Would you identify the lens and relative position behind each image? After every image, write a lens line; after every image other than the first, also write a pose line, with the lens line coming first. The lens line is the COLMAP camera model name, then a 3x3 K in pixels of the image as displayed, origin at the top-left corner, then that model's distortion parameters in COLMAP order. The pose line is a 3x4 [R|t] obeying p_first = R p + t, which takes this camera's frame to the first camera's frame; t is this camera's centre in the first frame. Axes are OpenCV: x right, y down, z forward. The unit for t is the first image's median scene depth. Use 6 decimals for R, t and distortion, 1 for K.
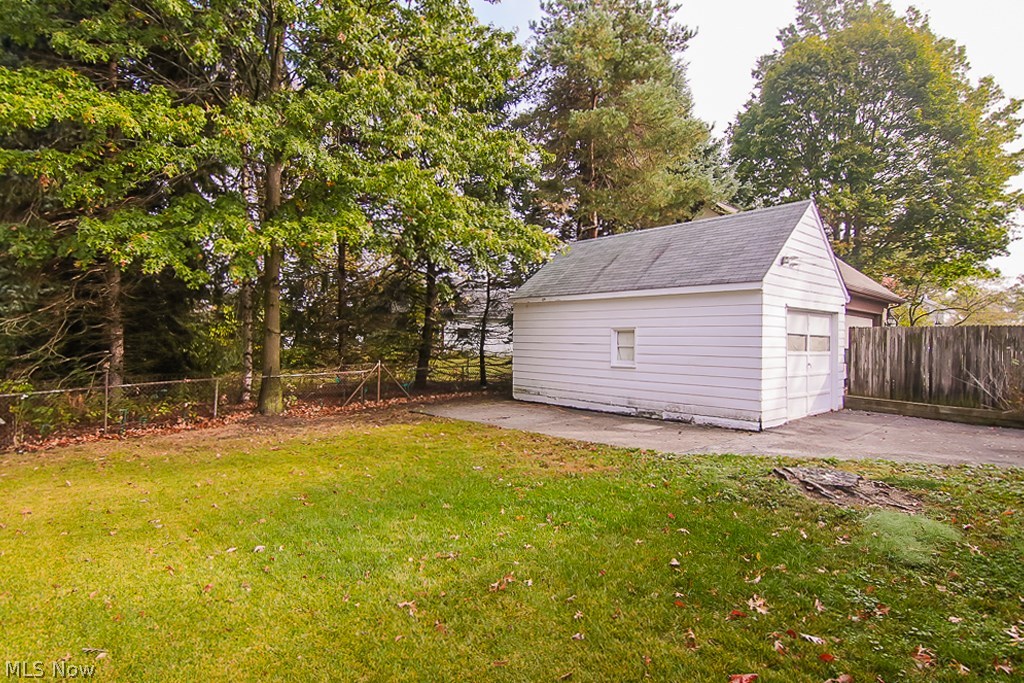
lens RADIAL K [[530.3, 0, 512.0], [0, 530.3, 341.0], [0, 0, 1]] dist [0.025146, -0.015152]
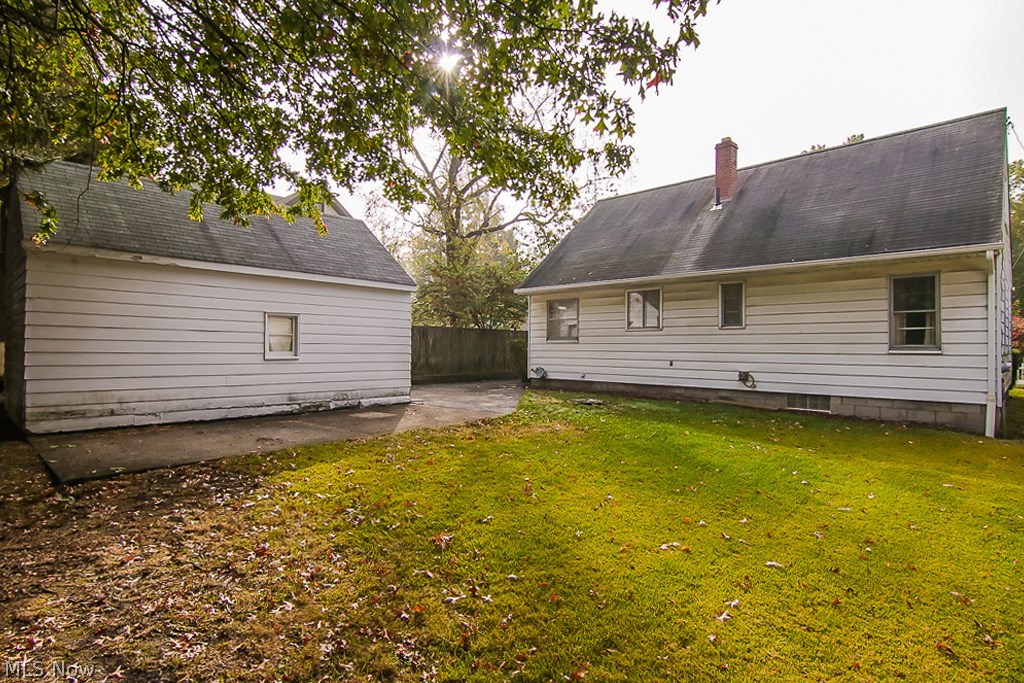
lens RADIAL K [[530.3, 0, 512.2], [0, 530.3, 342.5], [0, 0, 1]] dist [0.025146, -0.015152]
pose [[-0.077084, 0.001473, 0.997024, -0.690649], [-0.003943, 0.999991, -0.001782, 0.022774], [-0.997017, -0.004069, -0.077078, 0.710283]]
